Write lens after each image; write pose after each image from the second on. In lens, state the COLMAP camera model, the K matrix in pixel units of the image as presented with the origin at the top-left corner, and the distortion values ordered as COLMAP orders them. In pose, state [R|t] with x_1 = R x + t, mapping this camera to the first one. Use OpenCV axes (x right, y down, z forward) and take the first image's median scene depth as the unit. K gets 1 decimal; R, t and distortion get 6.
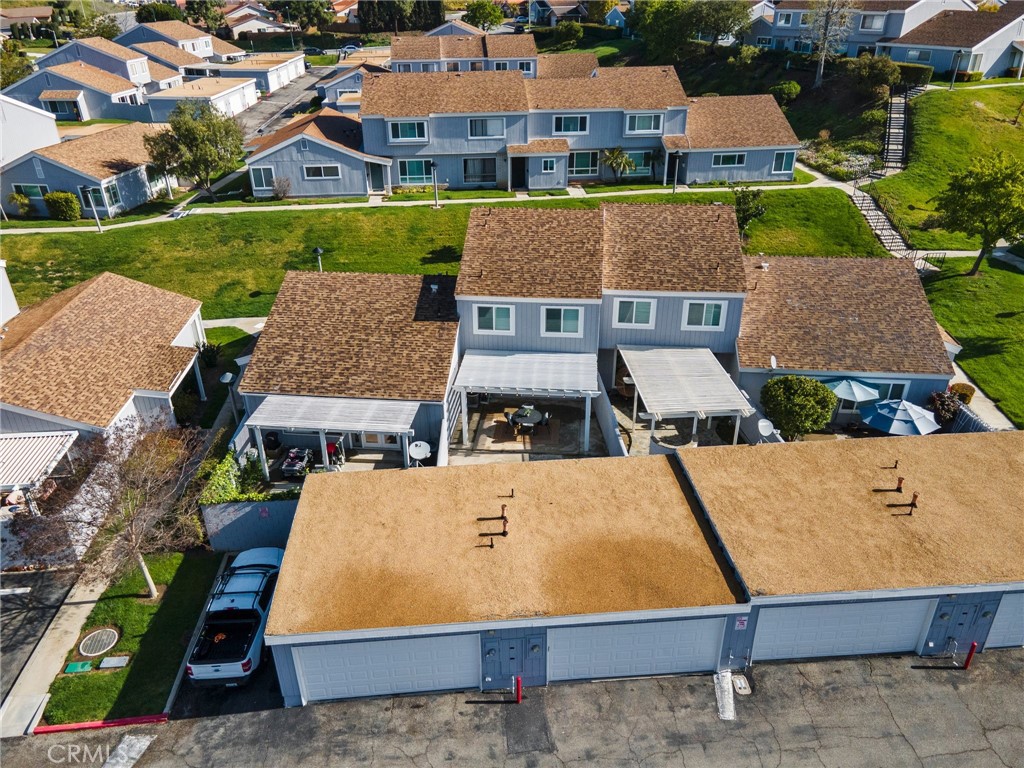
lens RADIAL K [[748.4, 0, 512.0], [0, 748.4, 384.0], [0, 0, 1]] dist [0.009243, 0.063825]
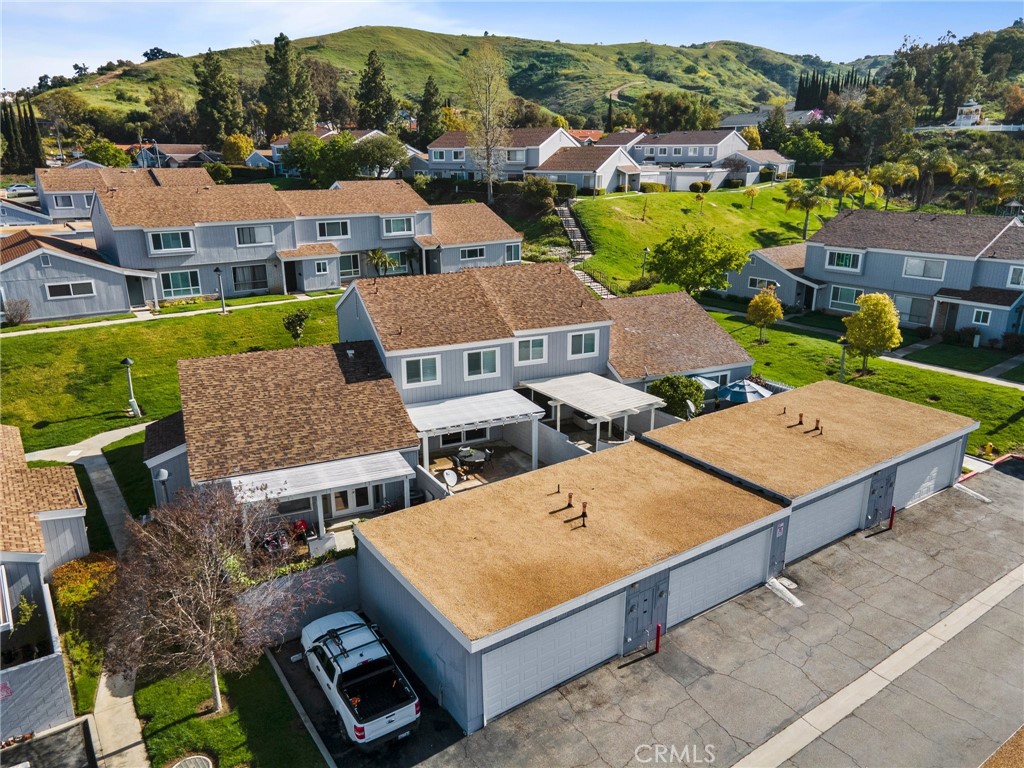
lens RADIAL K [[748.4, 0, 512.0], [0, 748.4, 384.0], [0, 0, 1]] dist [0.009243, 0.063825]
pose [[0.862252, -0.145192, 0.485223, -0.256009], [0.233060, 0.964317, -0.125602, 0.054875], [-0.449672, 0.221387, 0.865322, 0.027771]]
